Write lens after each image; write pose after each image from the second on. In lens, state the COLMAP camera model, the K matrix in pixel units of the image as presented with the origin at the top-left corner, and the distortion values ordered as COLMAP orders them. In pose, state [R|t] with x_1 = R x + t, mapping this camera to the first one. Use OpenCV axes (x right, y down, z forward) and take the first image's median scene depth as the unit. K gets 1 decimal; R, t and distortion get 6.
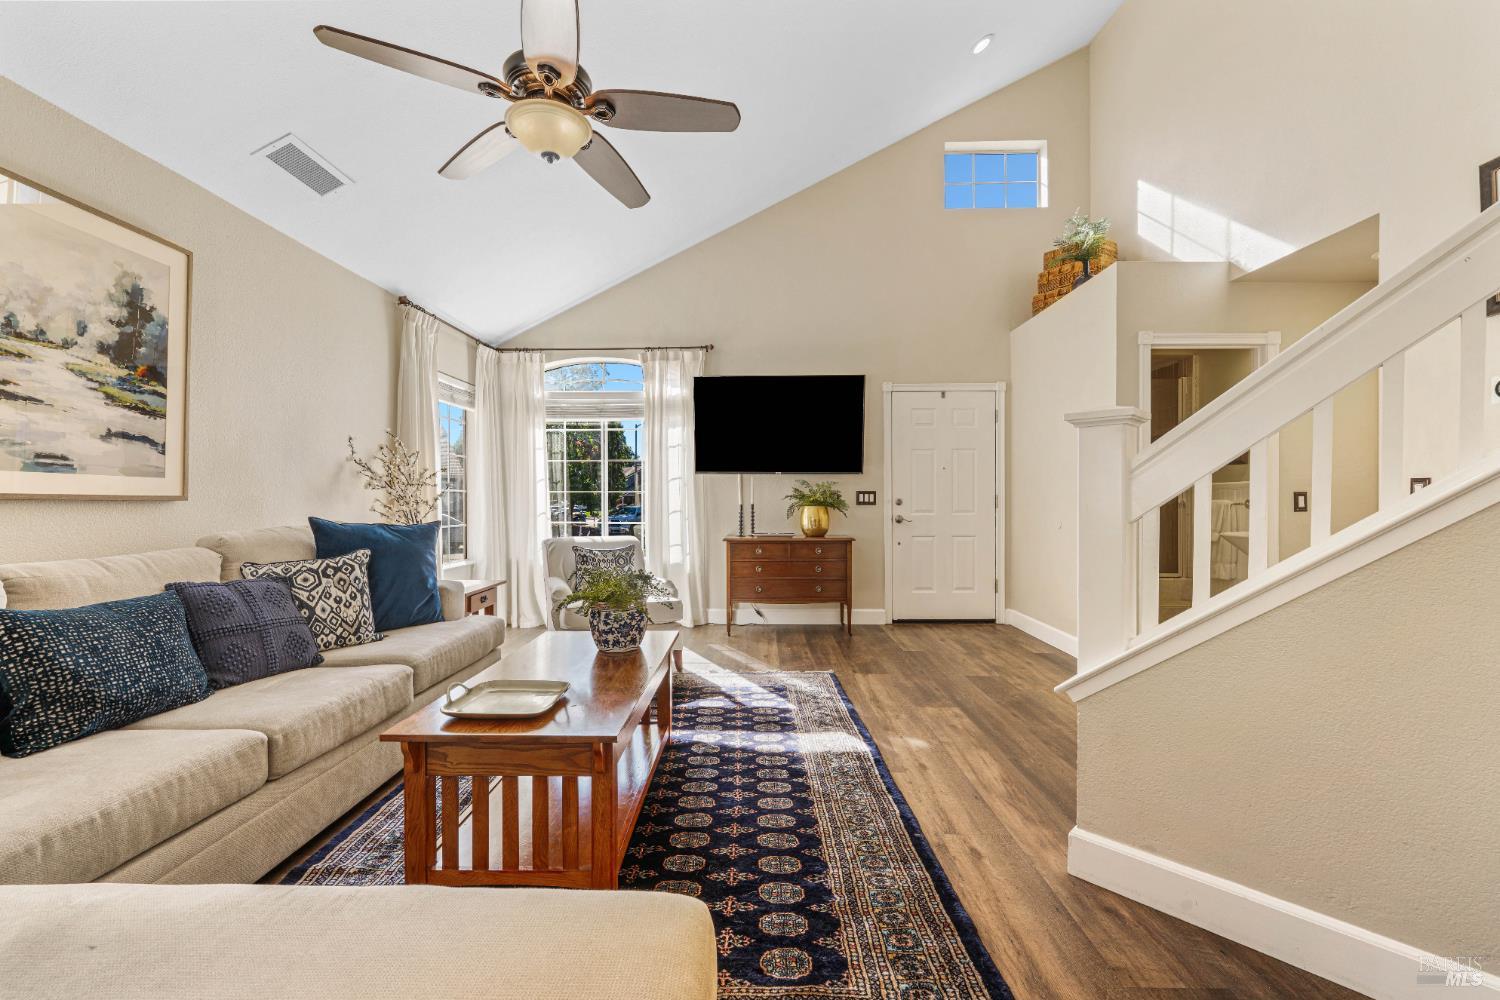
lens RADIAL K [[604.1, 0, 748.2], [0, 604.1, 501.9], [0, 0, 1]] dist [-0.000398, -0.000070]
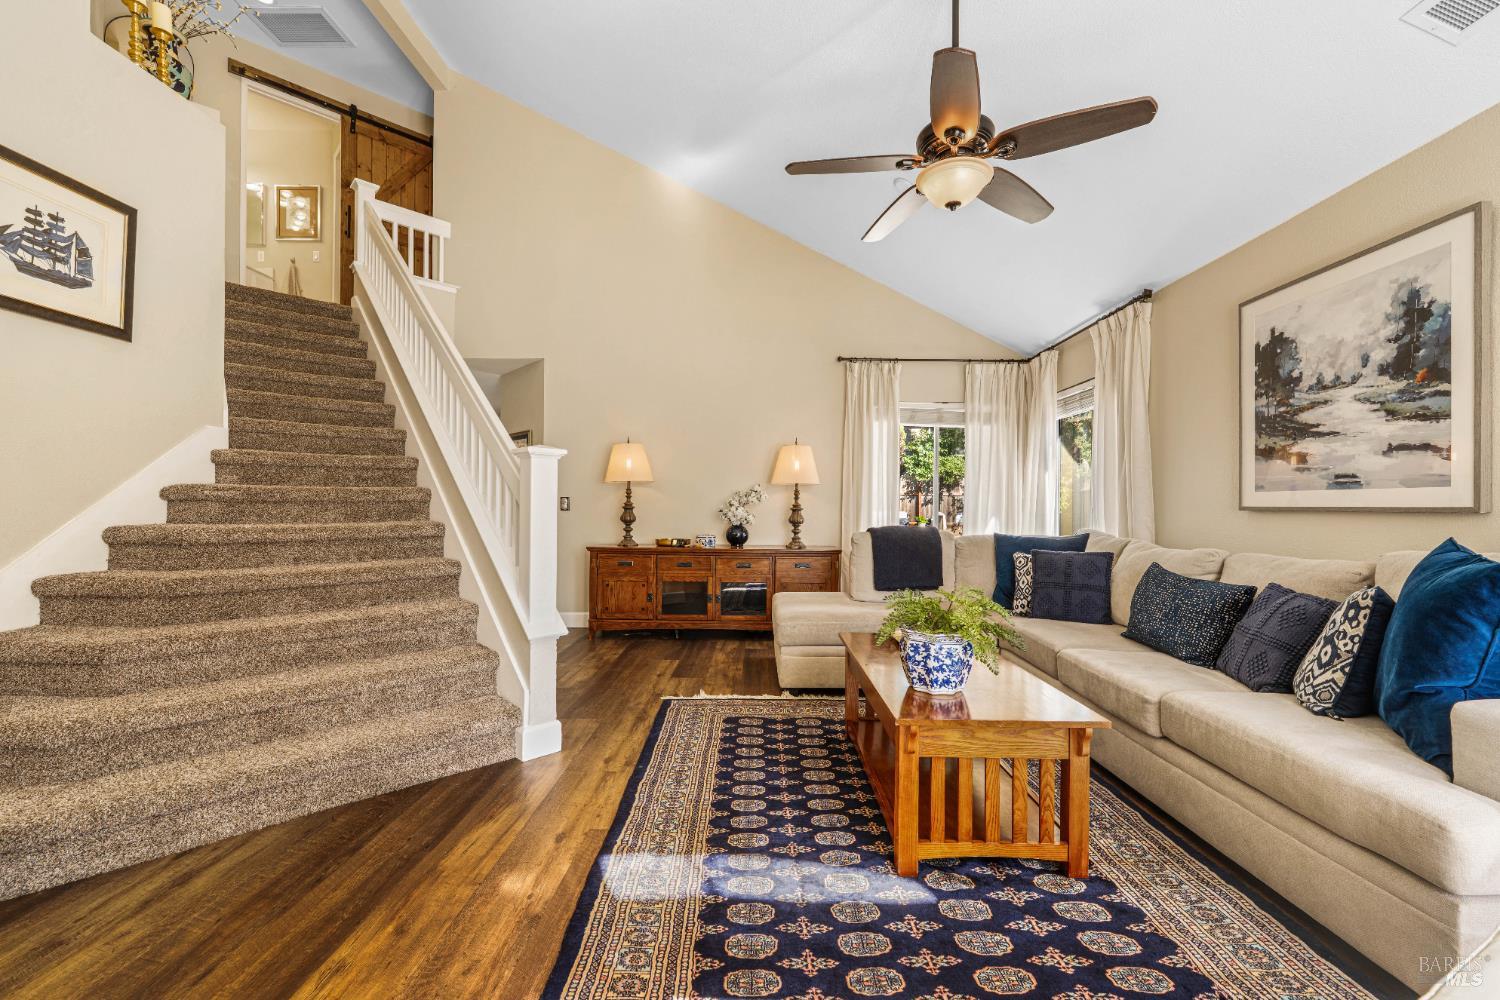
lens RADIAL K [[608.1, 0, 753.0], [0, 608.1, 509.7], [0, 0, 1]] dist [-0.000348, -0.000331]
pose [[-0.999956, -0.007668, -0.005453, 0.044550], [-0.007686, 0.999965, 0.003335, -0.001760], [0.005427, 0.003377, -0.999980, 1.942062]]
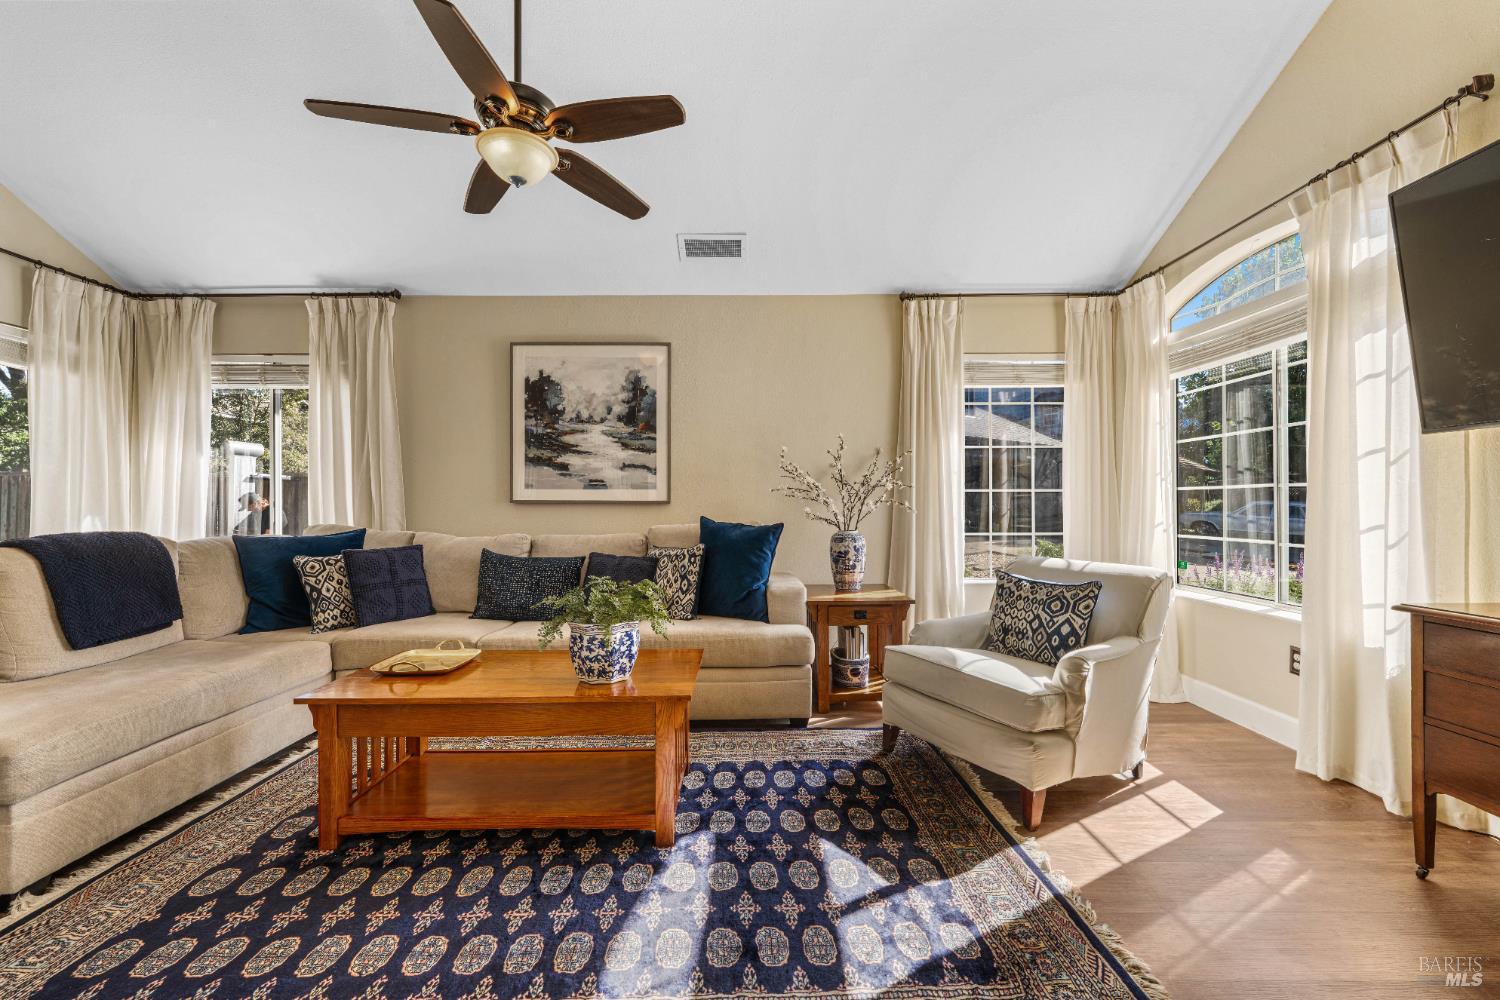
lens RADIAL K [[604.1, 0, 748.2], [0, 604.1, 501.9], [0, 0, 1]] dist [-0.000398, -0.000070]
pose [[0.022688, -0.002862, -0.999739, 0.677683], [0.000318, 0.999996, -0.002855, -0.001977], [0.999743, -0.000254, 0.022689, 1.256401]]
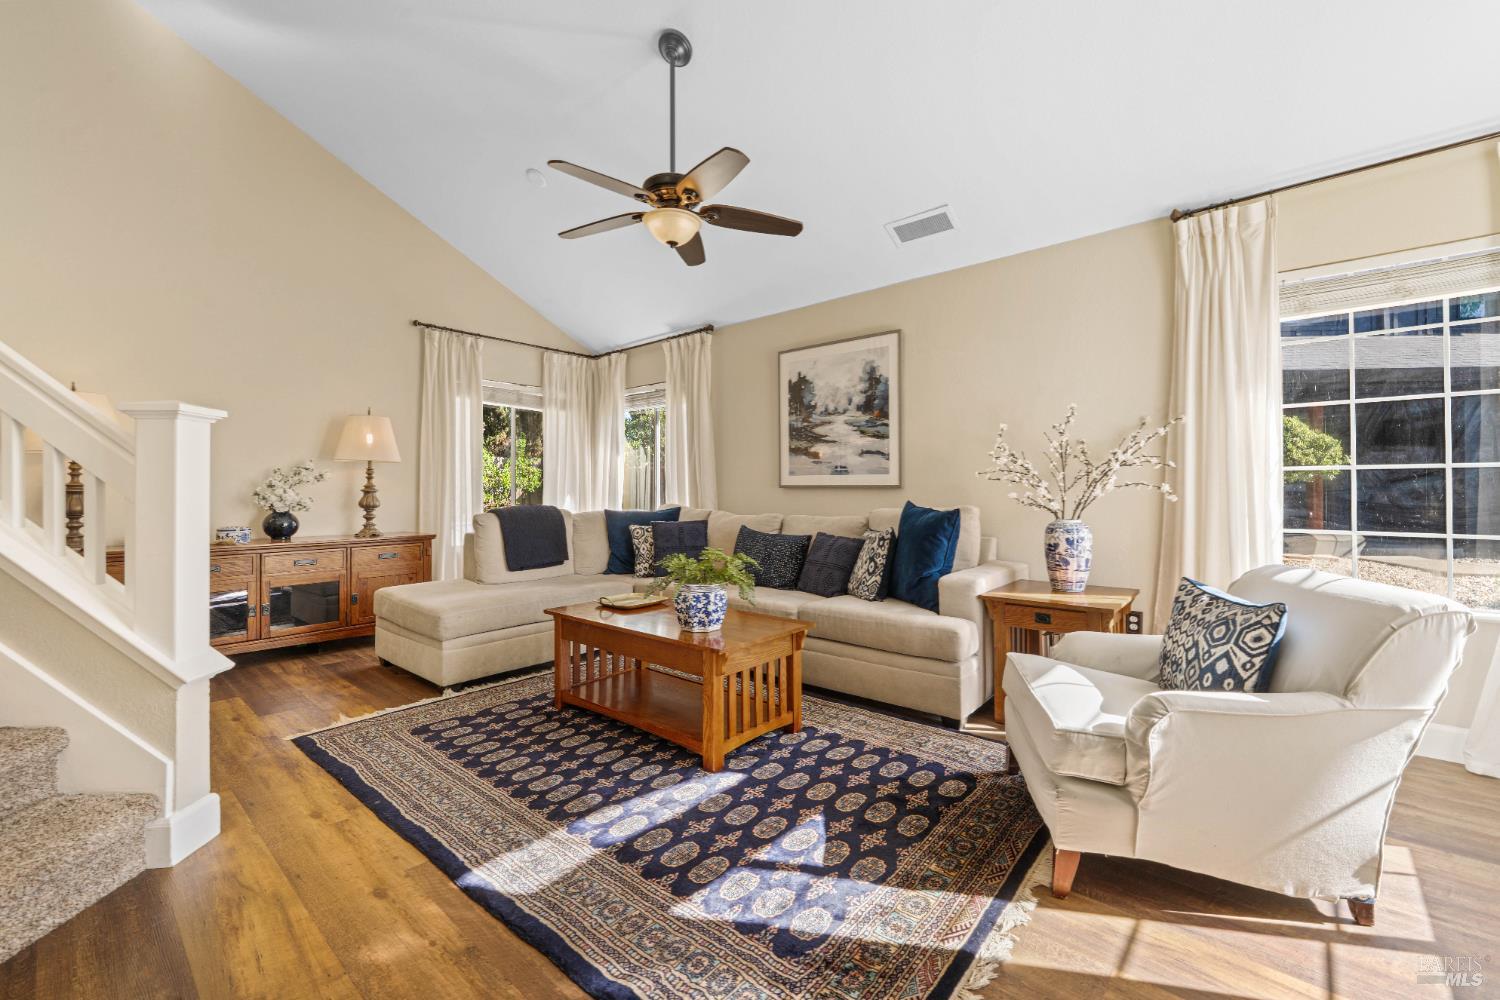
lens RADIAL K [[618.8, 0, 759.7], [0, 618.8, 483.2], [0, 0, 1]] dist [0.000136, -0.000016]
pose [[-0.640702, -0.004910, -0.767774, 0.583846], [0.002263, 0.999963, -0.008284, -0.002206], [0.767786, -0.007045, -0.640668, 1.883426]]
